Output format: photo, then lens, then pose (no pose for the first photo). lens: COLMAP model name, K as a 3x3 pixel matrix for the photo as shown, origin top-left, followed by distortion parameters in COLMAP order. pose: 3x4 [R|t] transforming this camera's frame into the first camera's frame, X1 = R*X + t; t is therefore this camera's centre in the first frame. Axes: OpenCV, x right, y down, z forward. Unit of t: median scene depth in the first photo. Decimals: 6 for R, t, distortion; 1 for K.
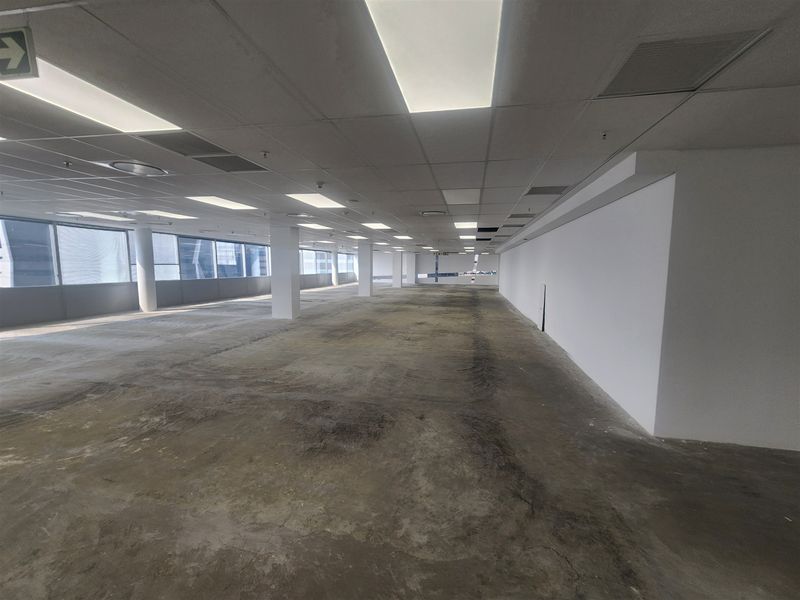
lens RADIAL K [[330.4, 0, 399.1], [0, 330.4, 296.9], [0, 0, 1]] dist [0.001001, 0.000043]
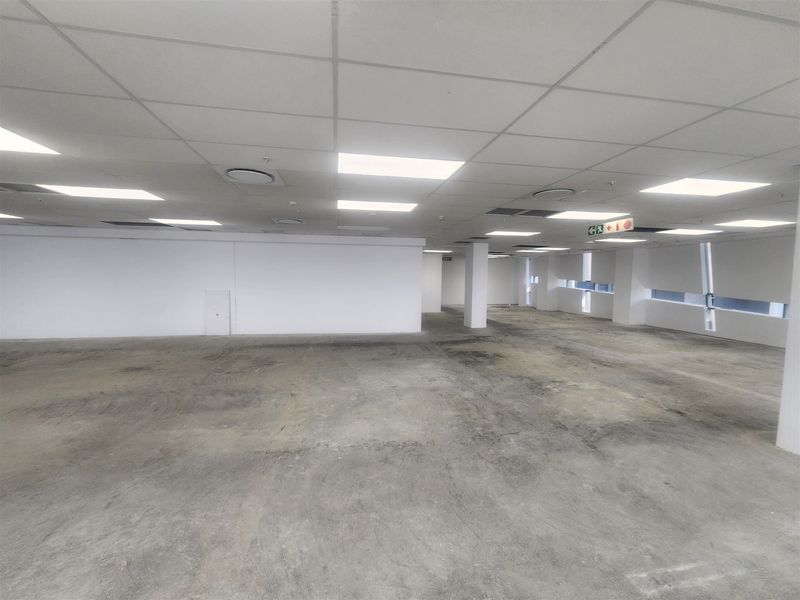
lens RADIAL K [[330.4, 0, 399.1], [0, 330.4, 296.9], [0, 0, 1]] dist [0.001001, 0.000043]
pose [[-0.373132, -0.080166, 0.924308, -1.506641], [0.061018, 0.991983, 0.110668, -0.186534], [-0.925770, 0.097693, -0.365249, 1.759896]]
